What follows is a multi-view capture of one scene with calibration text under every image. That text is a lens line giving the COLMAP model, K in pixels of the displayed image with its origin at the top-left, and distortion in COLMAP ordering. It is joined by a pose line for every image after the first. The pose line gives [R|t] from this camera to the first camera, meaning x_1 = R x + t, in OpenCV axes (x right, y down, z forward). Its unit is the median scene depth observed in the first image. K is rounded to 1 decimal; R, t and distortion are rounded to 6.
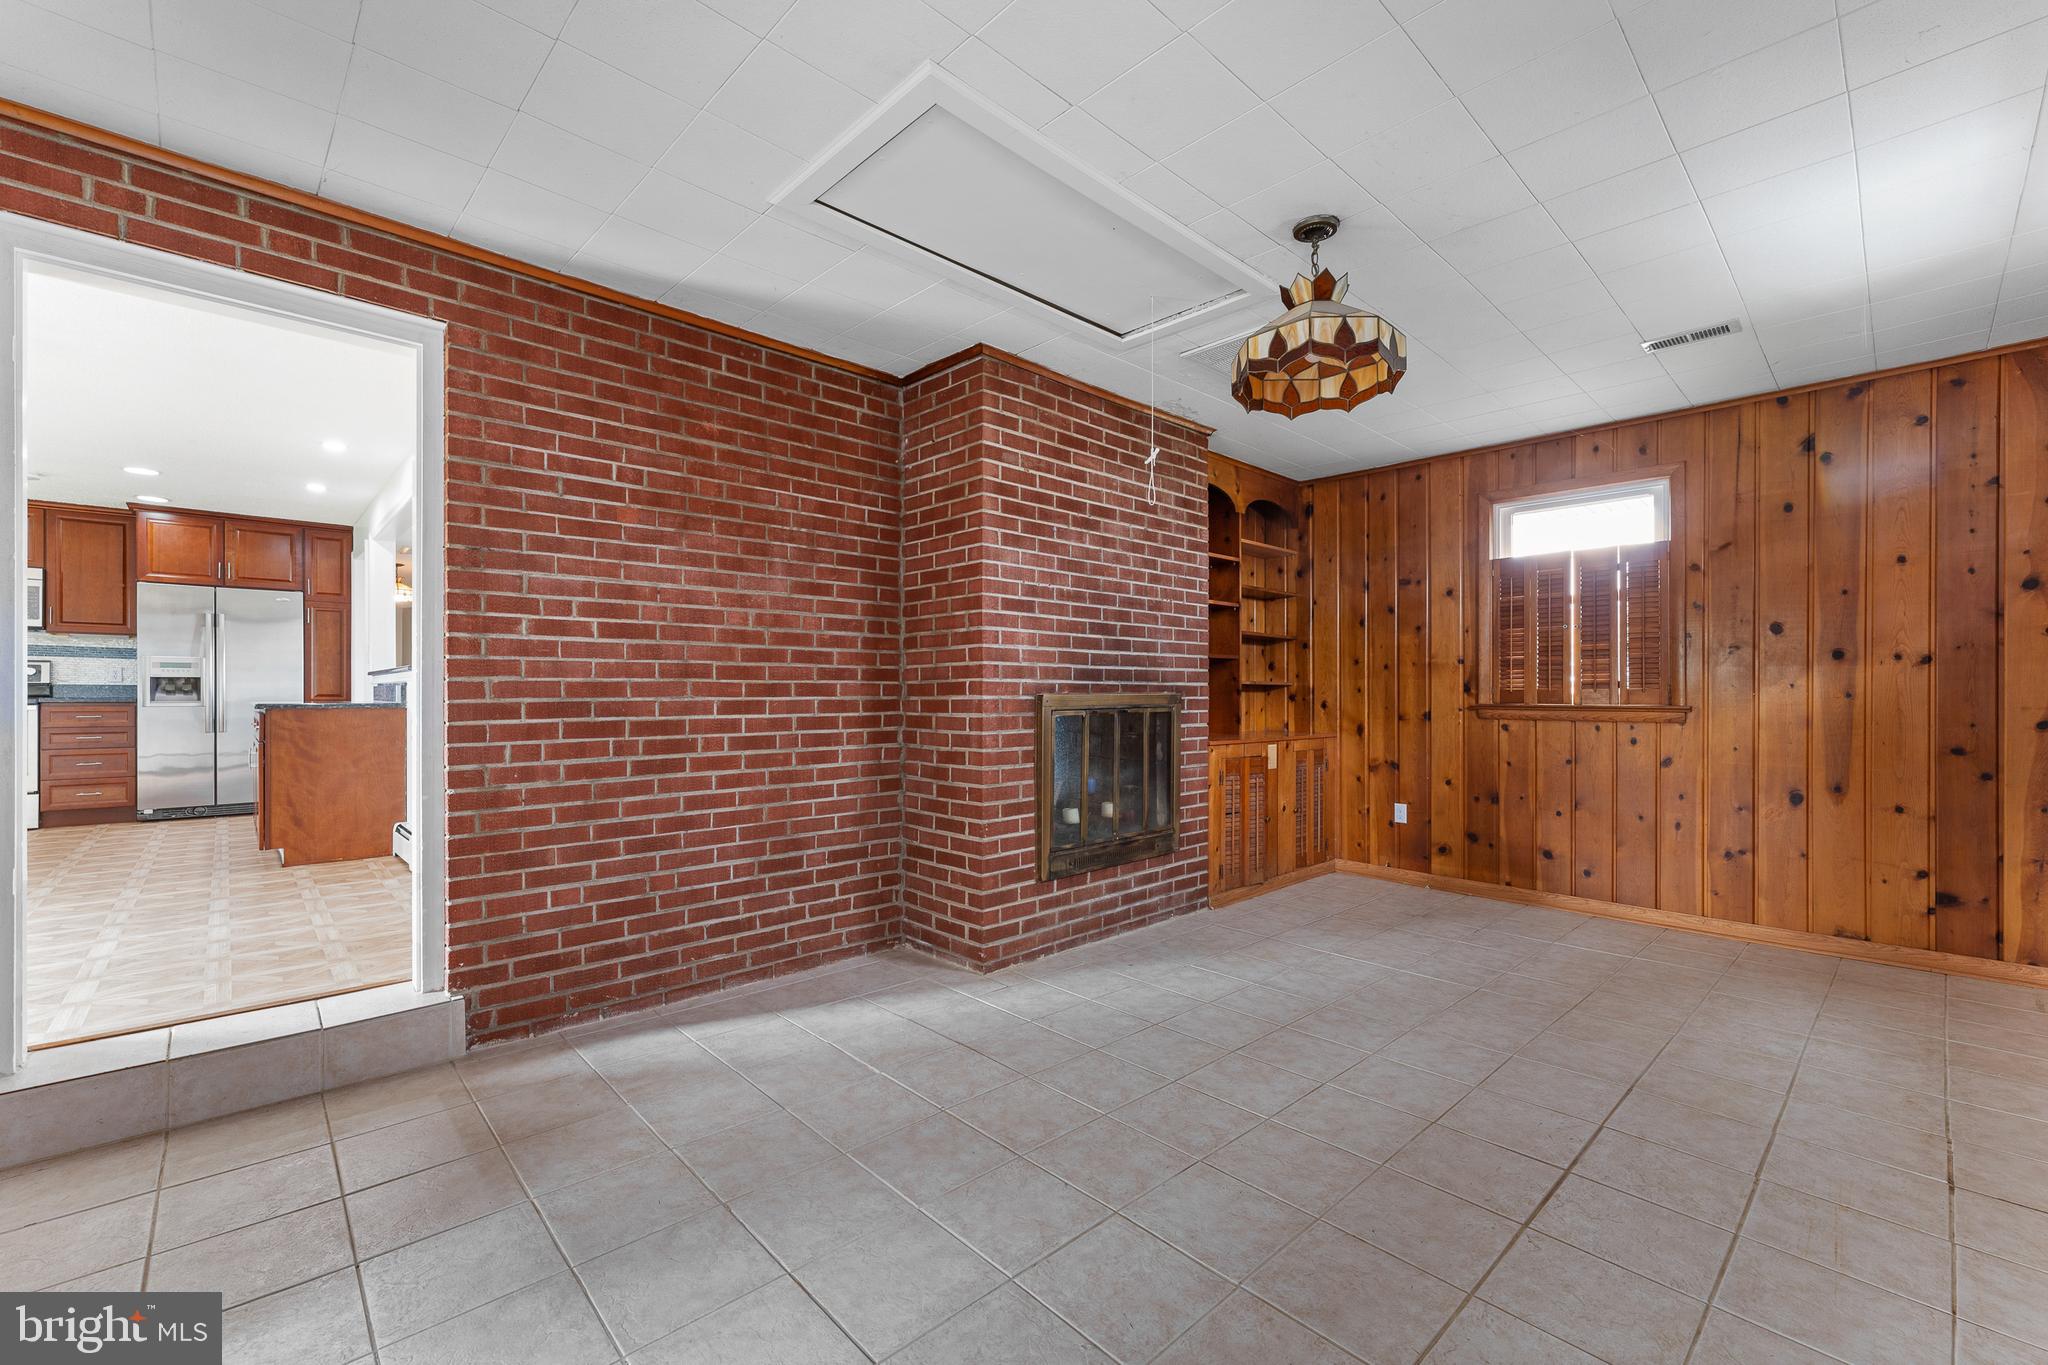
lens RADIAL K [[840.7, 0, 994.8], [0, 840.7, 691.7], [0, 0, 1]] dist [-0.000615, -0.000145]
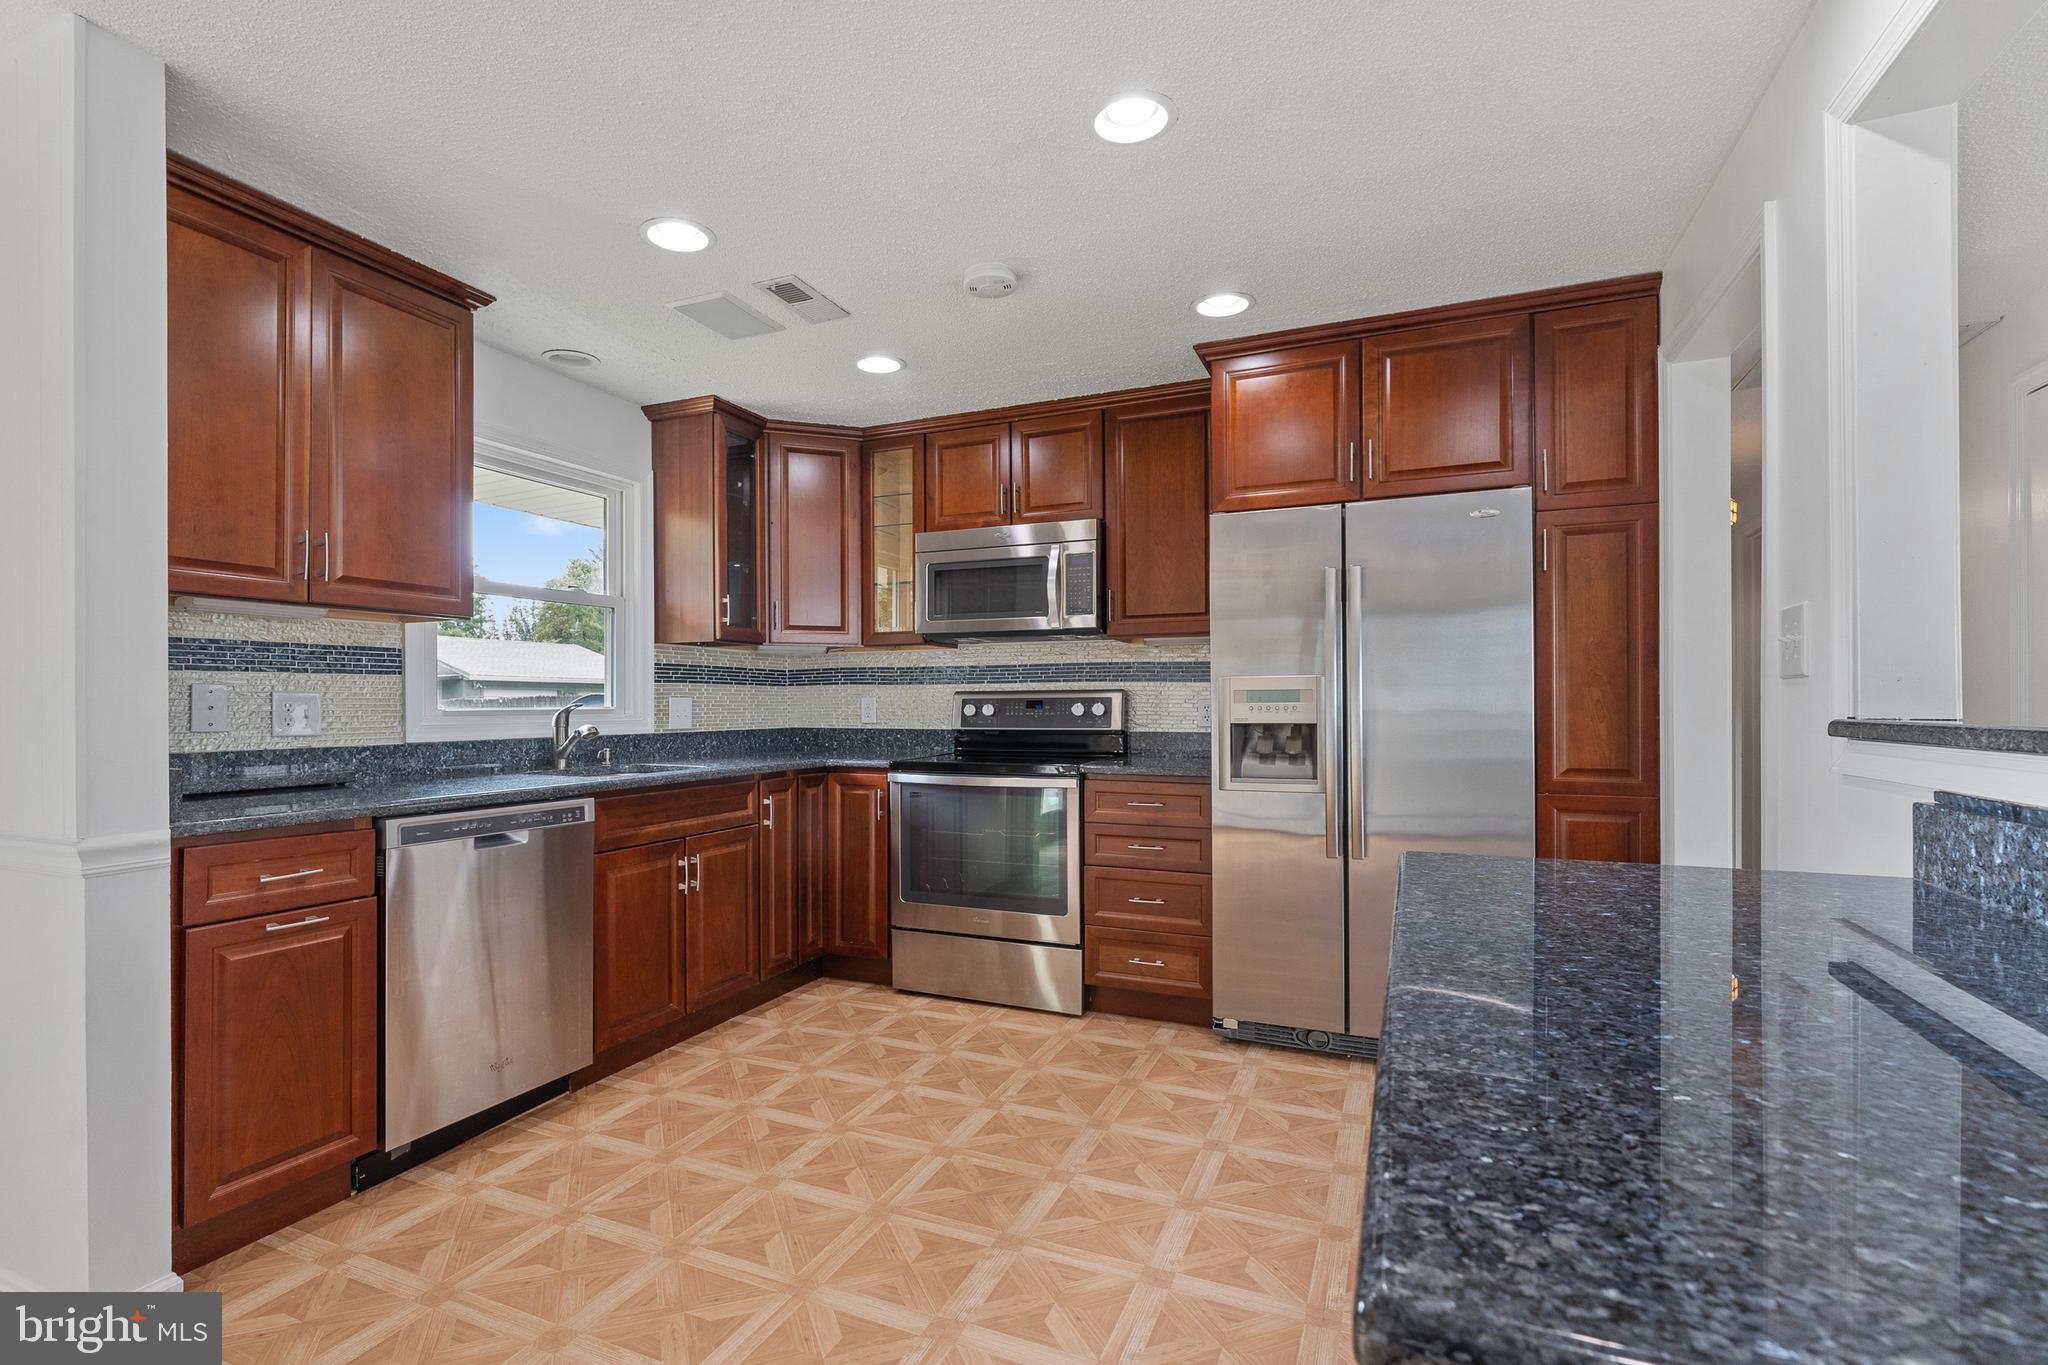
lens RADIAL K [[907.7, 0, 1037.5], [0, 907.7, 708.6], [0, 0, 1]] dist [-0.003962, -0.000221]
pose [[0.434060, 0.001182, -0.900883, -0.600108], [0.005088, 0.999980, 0.003764, -0.026786], [0.900870, -0.006217, 0.434045, 0.679486]]
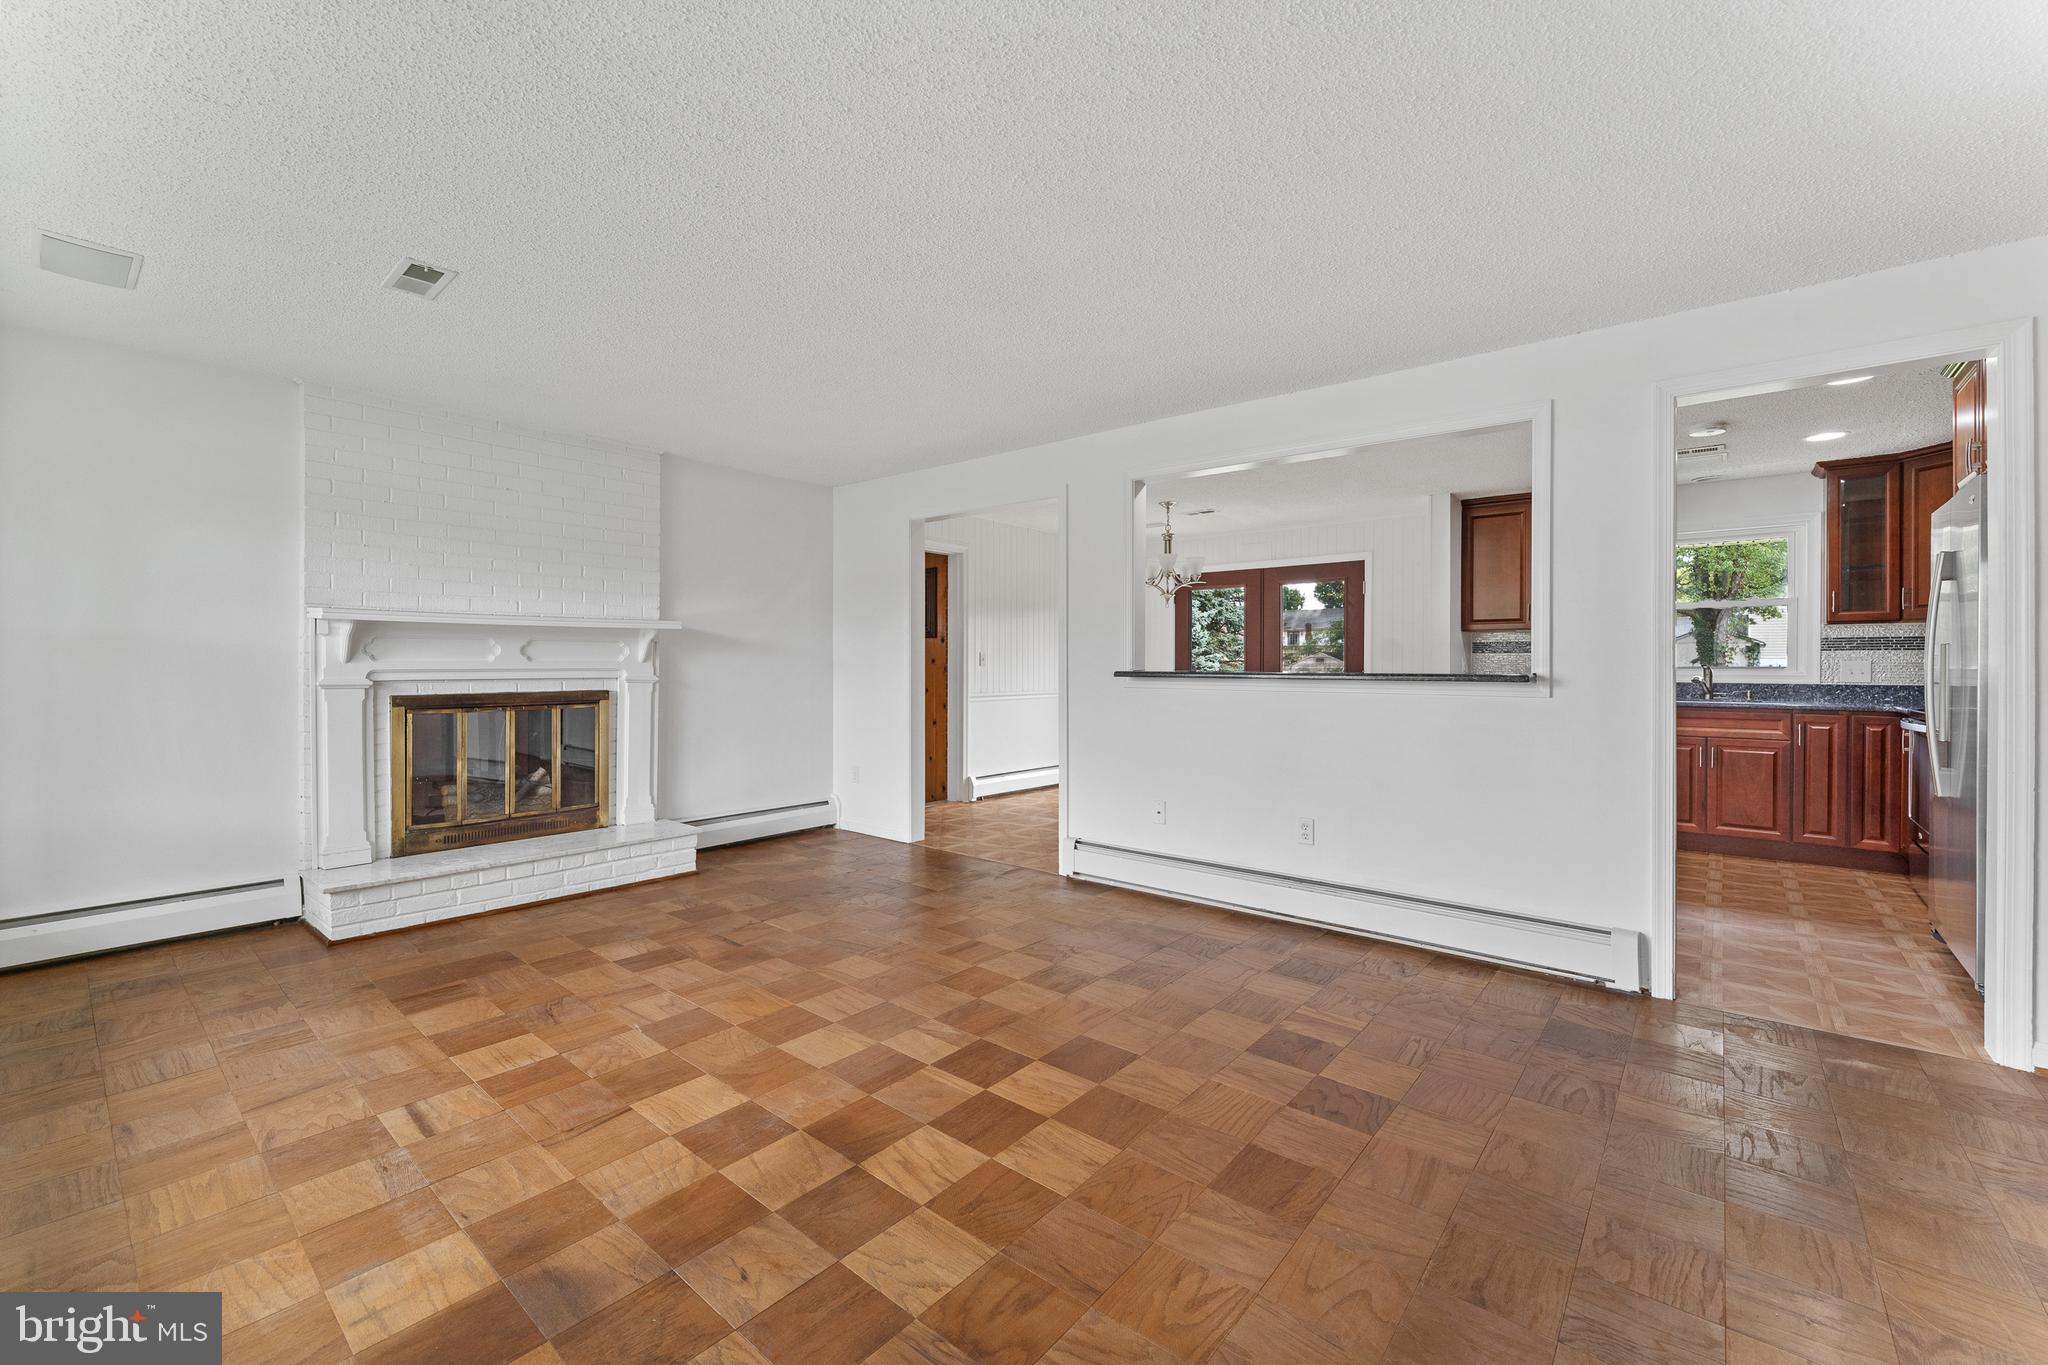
lens RADIAL K [[868.9, 0, 1001.7], [0, 868.9, 668.9], [0, 0, 1]] dist [-0.005078, 0.000888]
pose [[-0.991647, -0.001903, -0.128965, -0.335041], [-0.002598, 0.999983, 0.005223, -0.027339], [0.128953, 0.005514, -0.991635, 1.424128]]
